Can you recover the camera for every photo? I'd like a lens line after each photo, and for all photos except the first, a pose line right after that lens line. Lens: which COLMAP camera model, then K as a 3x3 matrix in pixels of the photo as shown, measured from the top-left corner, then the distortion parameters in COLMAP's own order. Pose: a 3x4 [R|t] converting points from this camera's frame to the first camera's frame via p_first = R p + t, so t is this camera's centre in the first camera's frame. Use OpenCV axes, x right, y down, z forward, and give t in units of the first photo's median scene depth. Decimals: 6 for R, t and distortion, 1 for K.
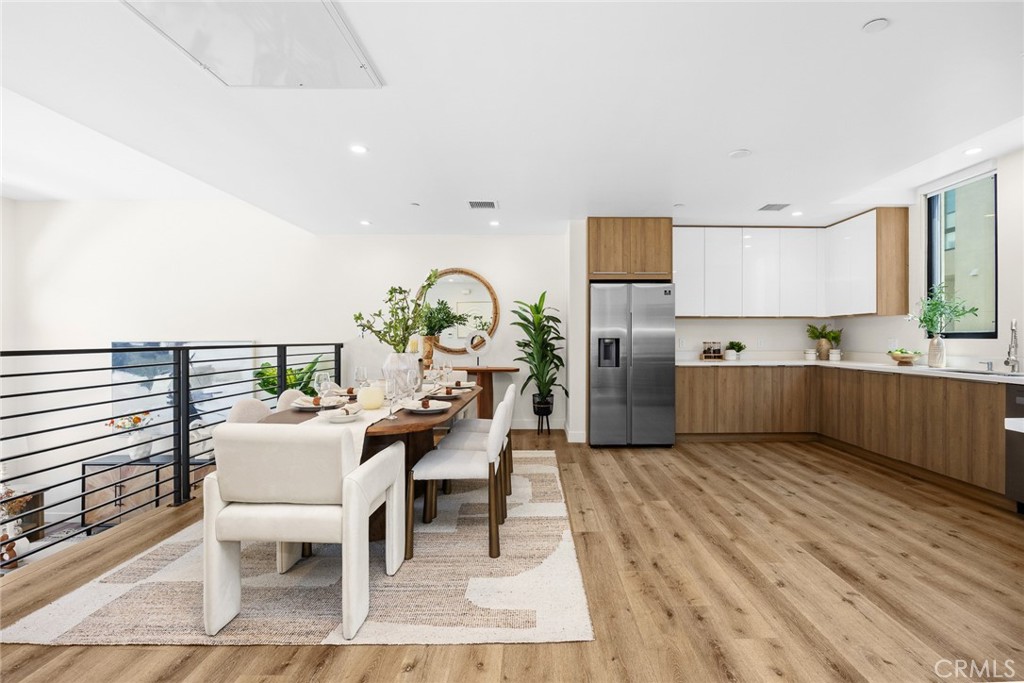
lens RADIAL K [[463.3, 0, 539.6], [0, 463.3, 340.6], [0, 0, 1]] dist [-0.003804, -0.000327]
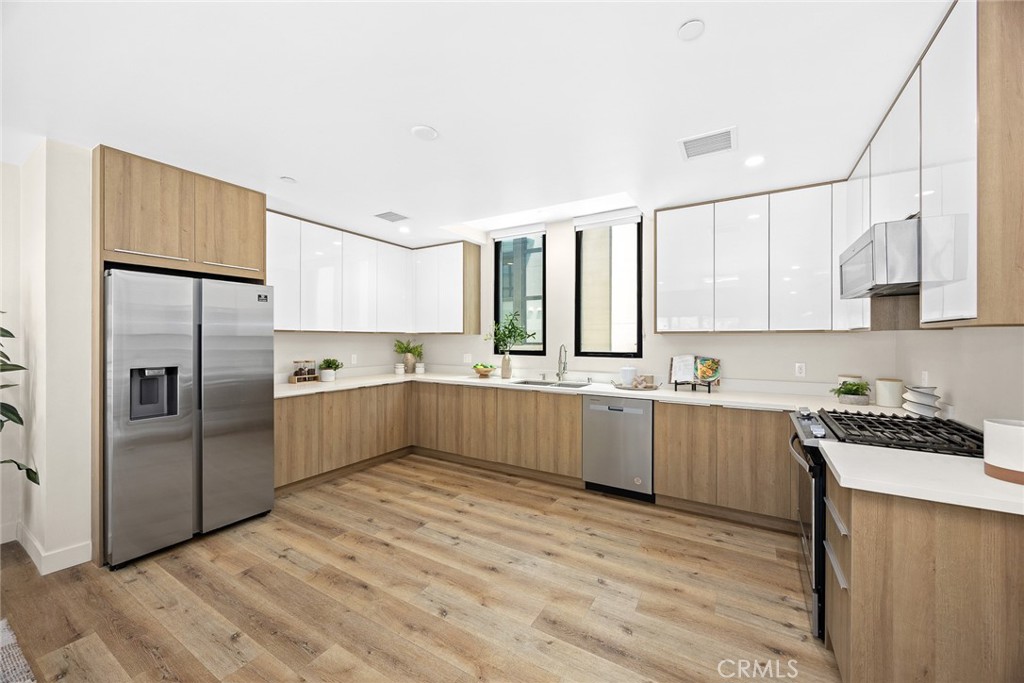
lens RADIAL K [[391.6, 0, 512.4], [0, 391.6, 339.4], [0, 0, 1]] dist [-0.001450, -0.000107]
pose [[0.529941, 0.000389, 0.848034, -0.031880], [0.000774, 0.999999, -0.000942, -0.043254], [-0.848034, 0.001156, 0.529941, 0.393624]]
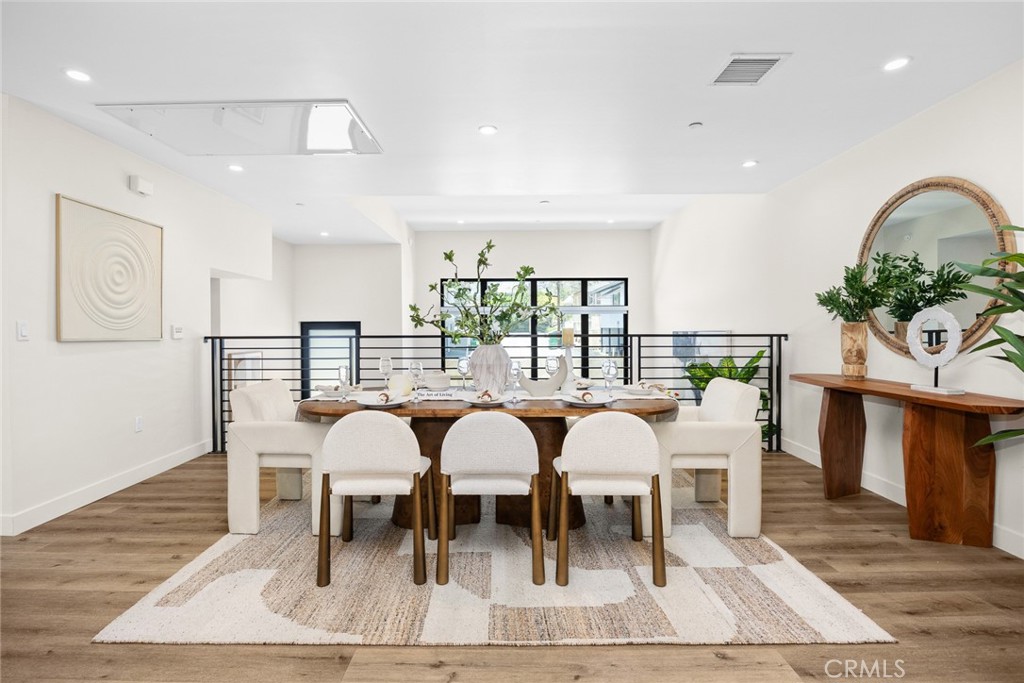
lens RADIAL K [[471.1, 0, 497.3], [0, 471.1, 336.4], [0, 0, 1]] dist [-0.014971, 0.000144]
pose [[-0.024679, 0.016771, -0.999555, 0.431585], [0.005598, 0.999846, 0.016638, -0.005407], [0.999680, -0.005185, -0.024769, 0.763780]]
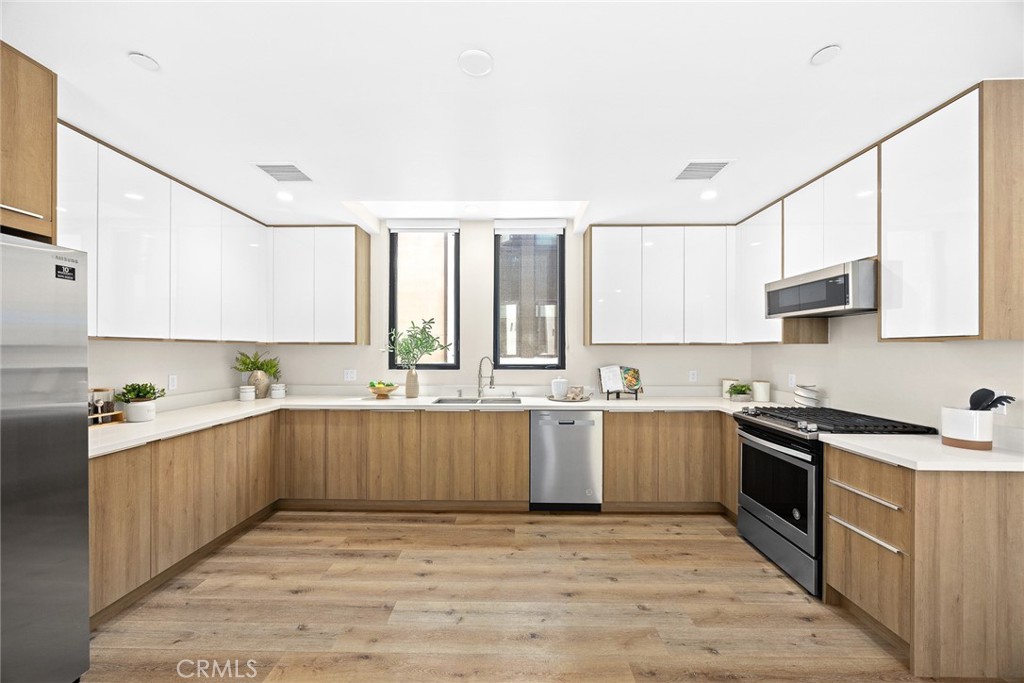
lens RADIAL K [[392.5, 0, 509.3], [0, 392.5, 350.2], [0, 0, 1]] dist [-0.001649, -0.000091]
pose [[0.028150, 0.000976, 0.999603, -0.025741], [0.002302, 0.999997, -0.001041, -0.044663], [-0.999601, 0.002330, 0.028147, 0.701490]]
